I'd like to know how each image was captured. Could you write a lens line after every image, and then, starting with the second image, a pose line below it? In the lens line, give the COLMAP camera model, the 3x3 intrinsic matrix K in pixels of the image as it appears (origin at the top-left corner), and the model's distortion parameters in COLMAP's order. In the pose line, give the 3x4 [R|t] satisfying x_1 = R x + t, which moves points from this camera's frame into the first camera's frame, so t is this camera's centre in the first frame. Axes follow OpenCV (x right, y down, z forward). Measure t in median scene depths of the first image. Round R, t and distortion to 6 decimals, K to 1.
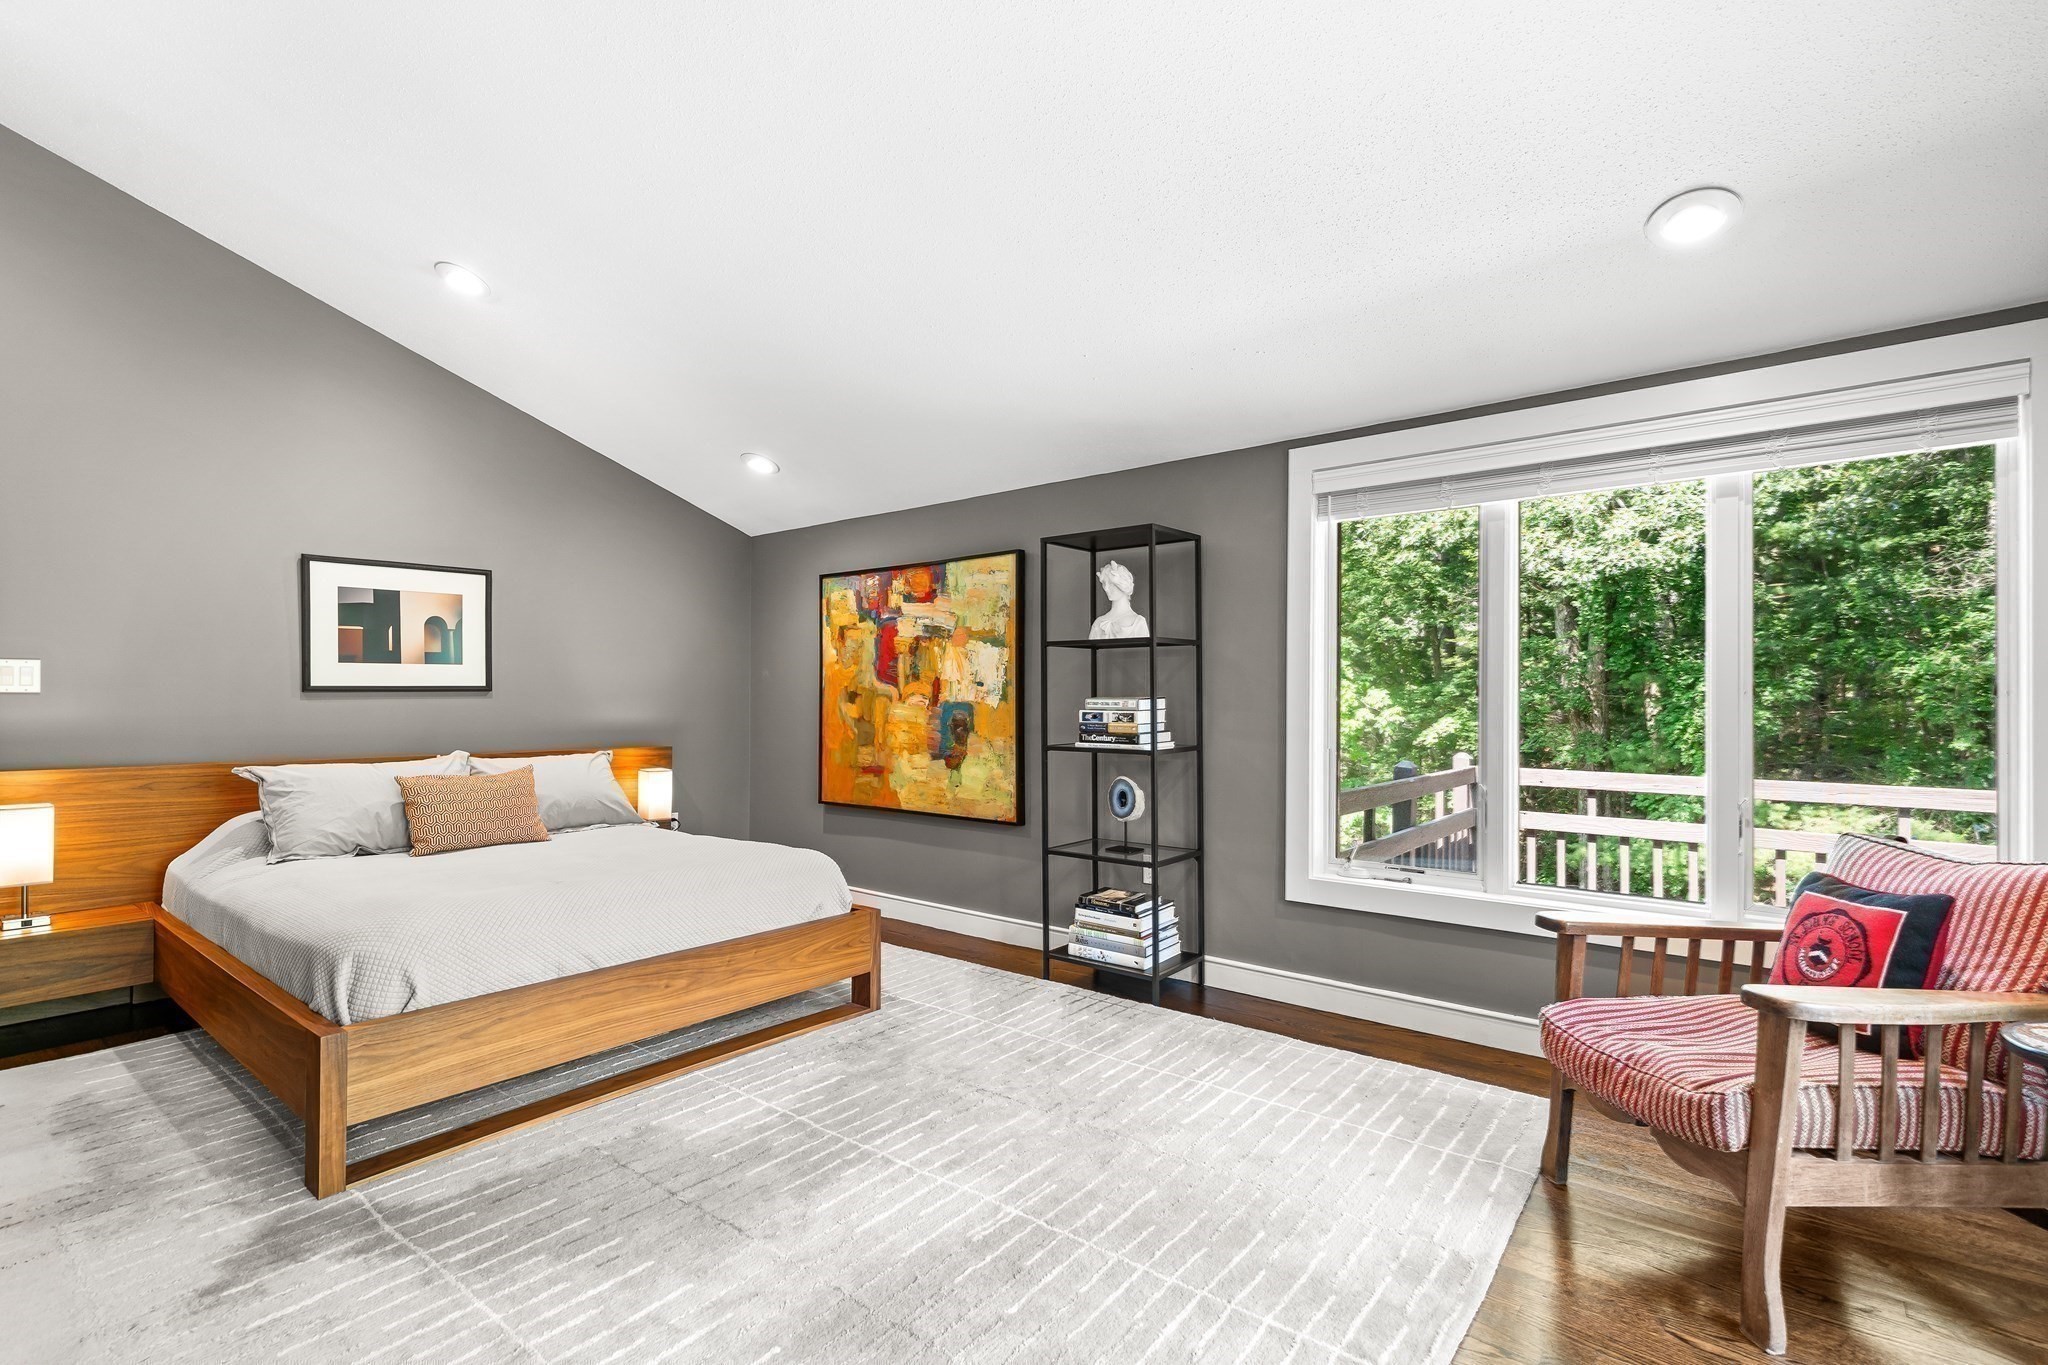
lens RADIAL K [[949.9, 0, 1004.4], [0, 949.9, 689.0], [0, 0, 1]] dist [0.001839, 0.000103]
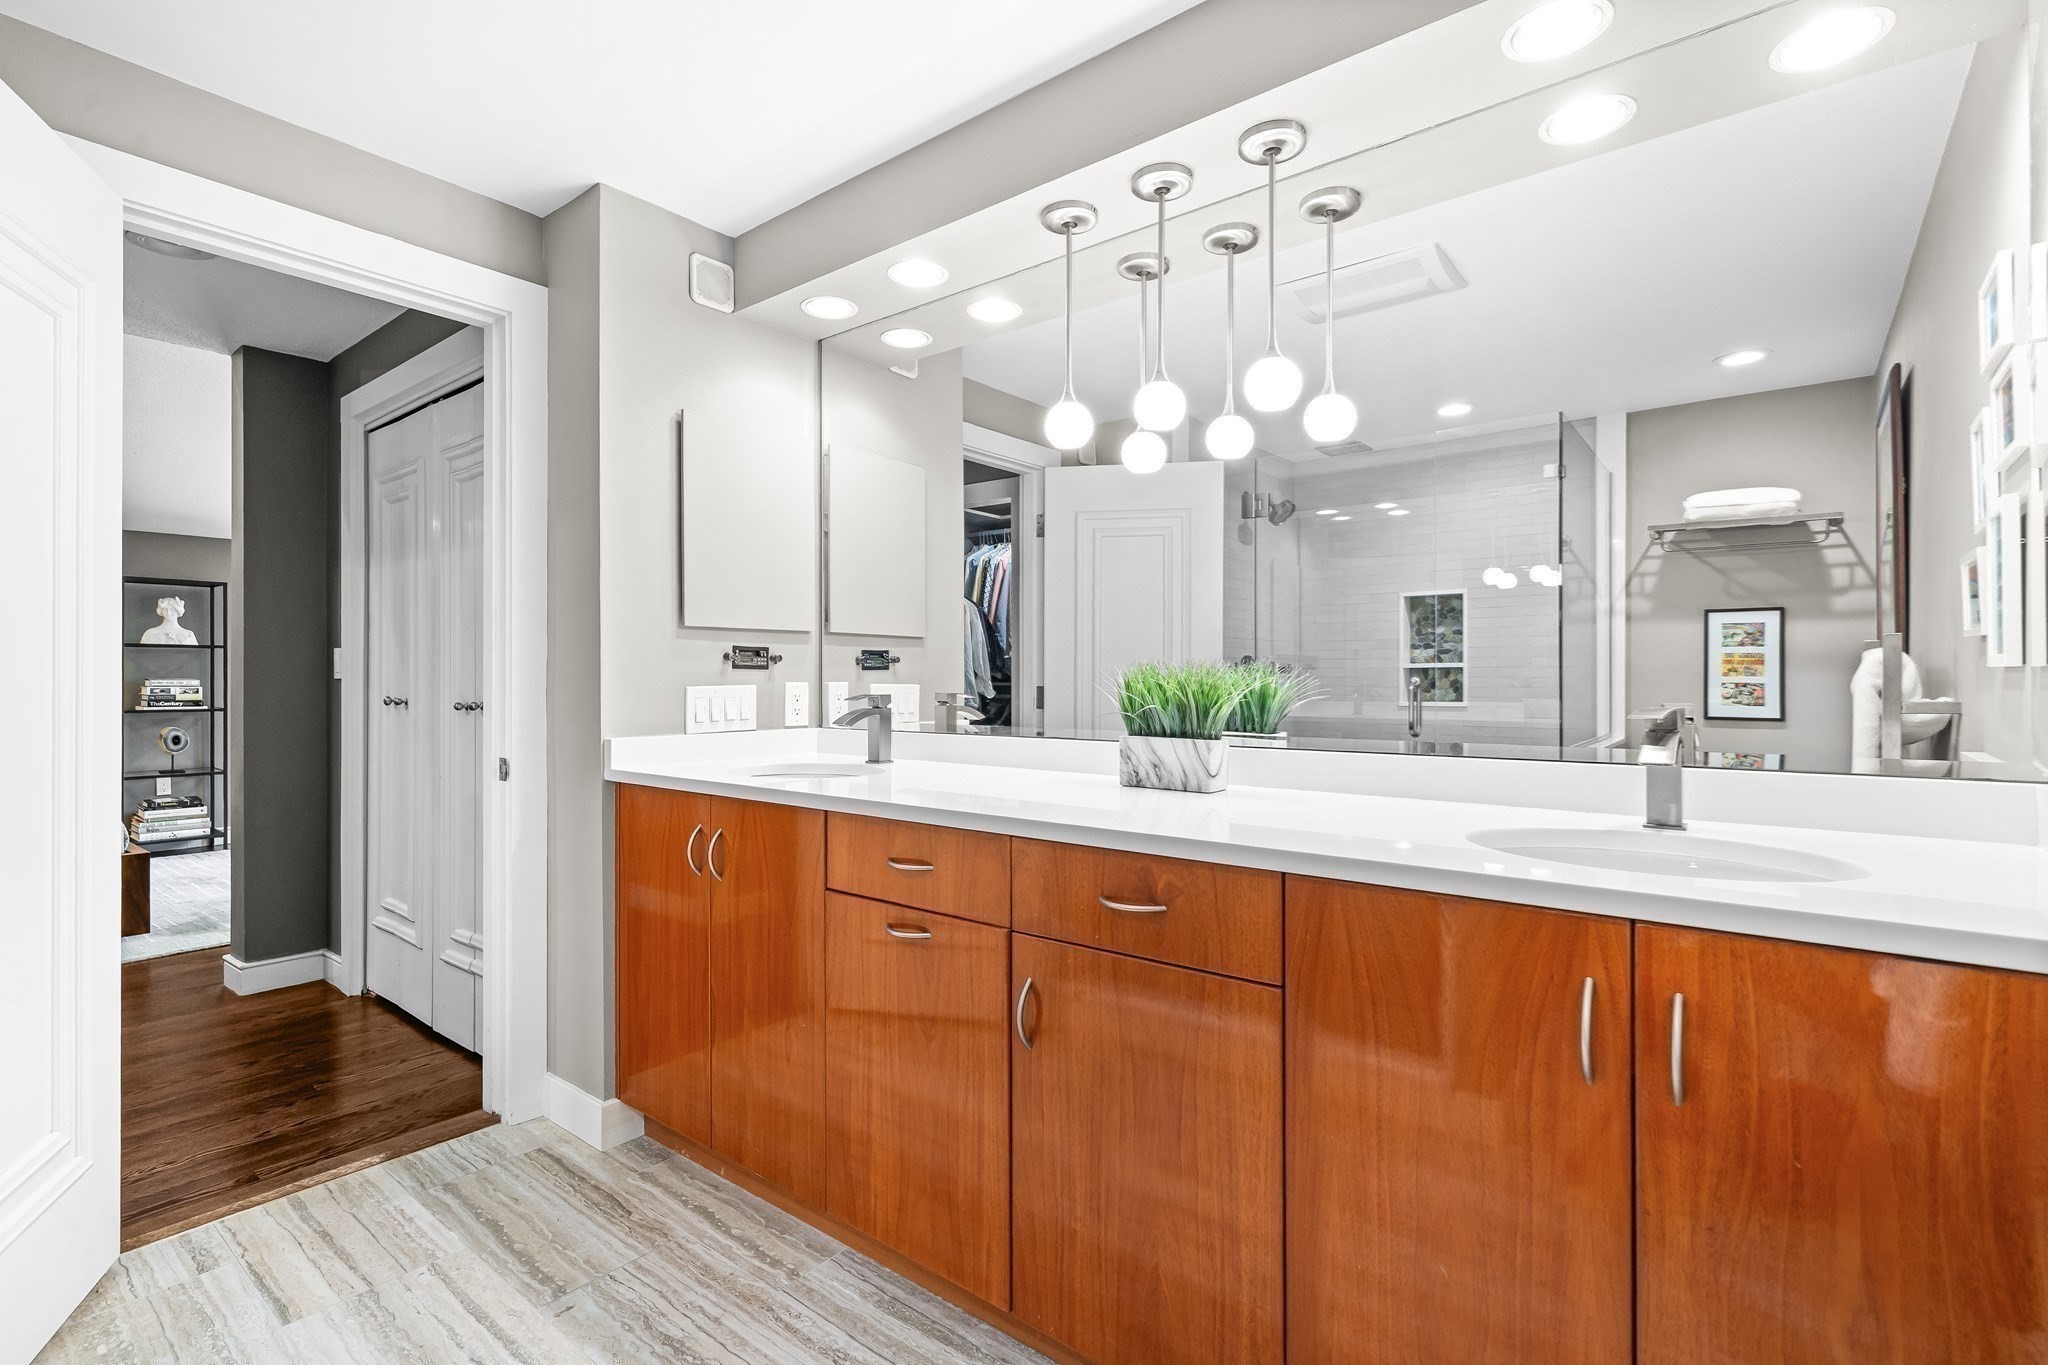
lens RADIAL K [[949.9, 0, 1023.3], [0, 949.9, 680.3], [0, 0, 1]] dist [0.001839, 0.000103]
pose [[-0.009241, -0.010085, 0.999906, -0.859398], [-0.001734, 0.999948, 0.010069, -0.004758], [-0.999956, -0.001641, -0.009258, -0.258100]]
